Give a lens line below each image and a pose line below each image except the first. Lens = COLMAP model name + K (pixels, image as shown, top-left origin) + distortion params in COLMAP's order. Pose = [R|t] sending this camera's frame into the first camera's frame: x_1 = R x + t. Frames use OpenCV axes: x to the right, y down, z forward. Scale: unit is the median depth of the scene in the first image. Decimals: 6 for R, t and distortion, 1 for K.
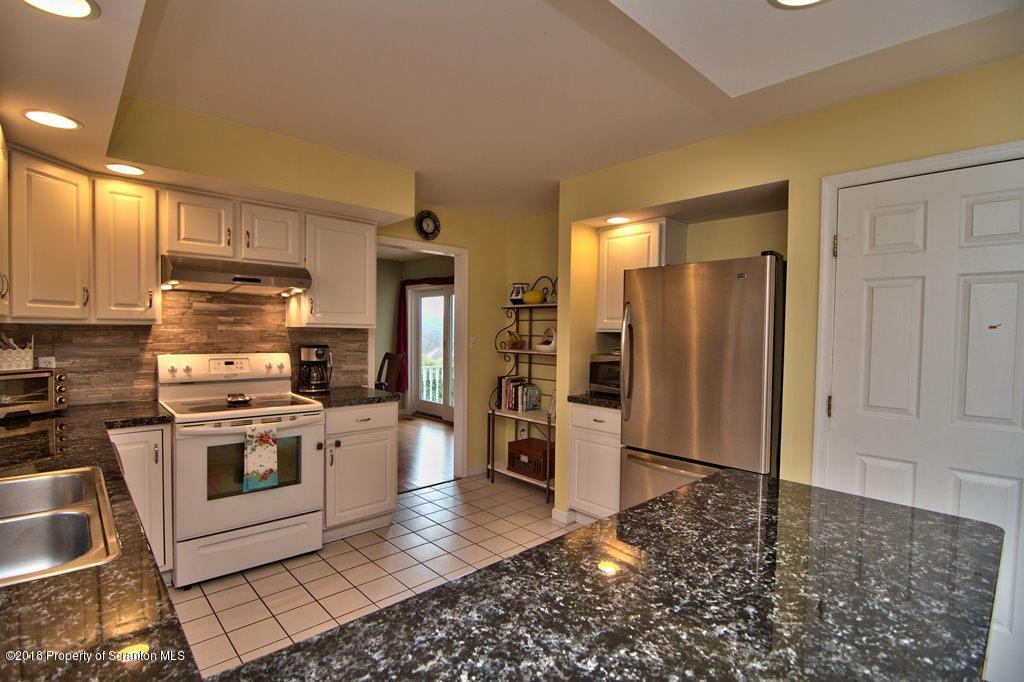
lens RADIAL K [[487.0, 0, 507.0], [0, 487.0, 344.9], [0, 0, 1]] dist [0.001669, -0.020542]
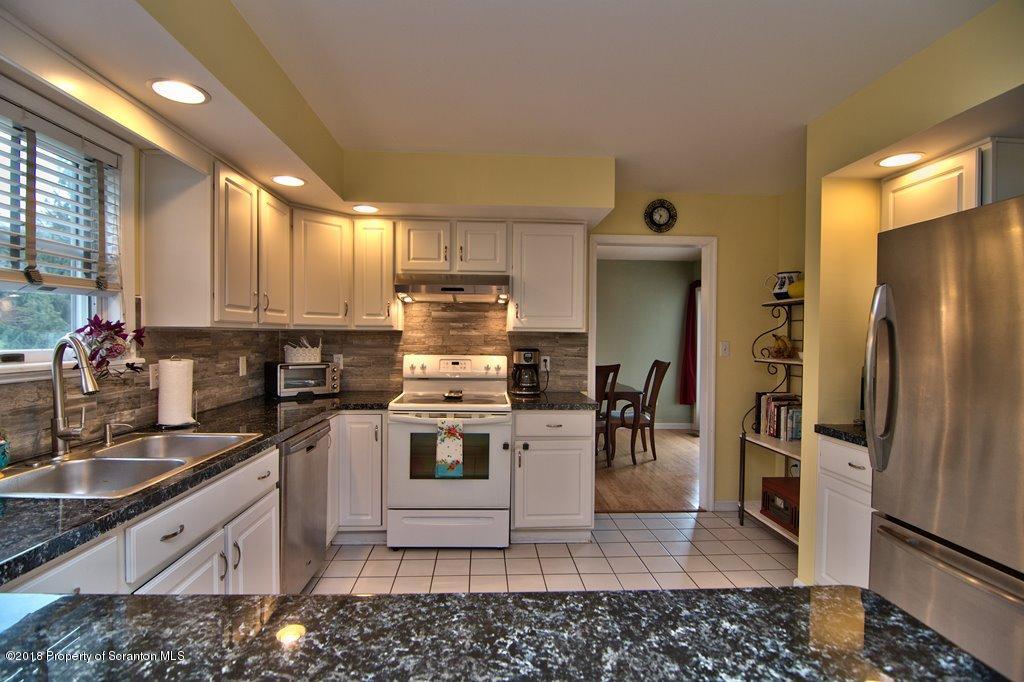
lens RADIAL K [[487.0, 0, 507.0], [0, 487.0, 344.9], [0, 0, 1]] dist [0.001669, -0.020542]
pose [[0.768200, 0.003592, -0.640200, 0.270728], [-0.015796, 0.999786, -0.013344, 0.007805], [0.640015, 0.020363, 0.768092, 0.204843]]
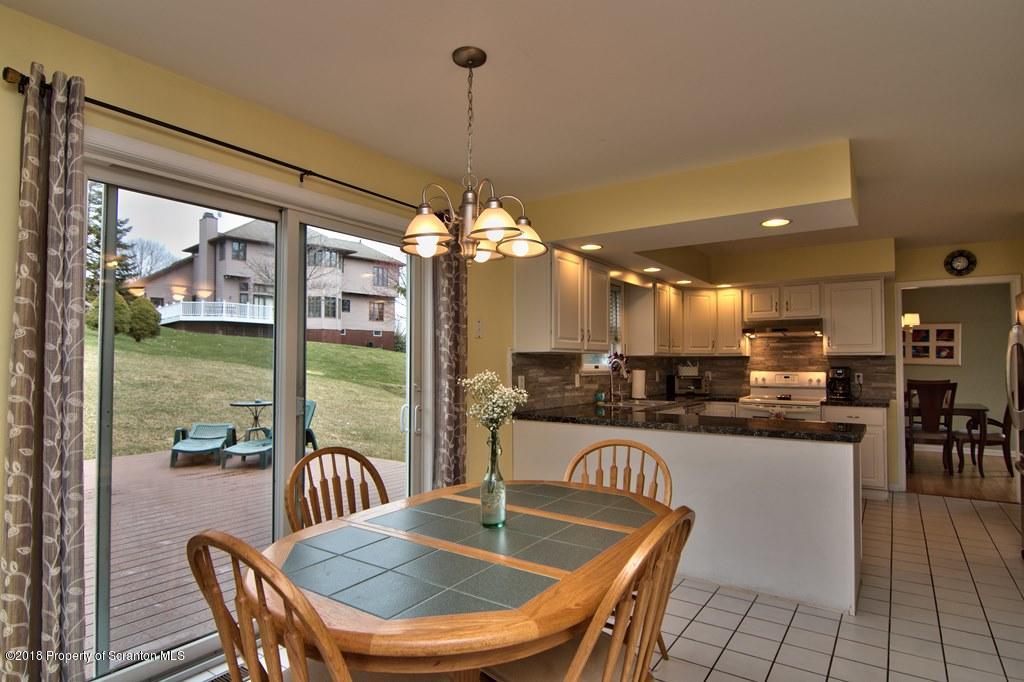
lens RADIAL K [[558.7, 0, 512.8], [0, 558.7, 346.7], [0, 0, 1]] dist [0.000349, -0.000343]
pose [[0.222103, -0.043580, -0.974049, 1.211305], [-0.026013, 0.998380, -0.050600, 0.057804], [0.974676, 0.036577, 0.220609, -0.411235]]
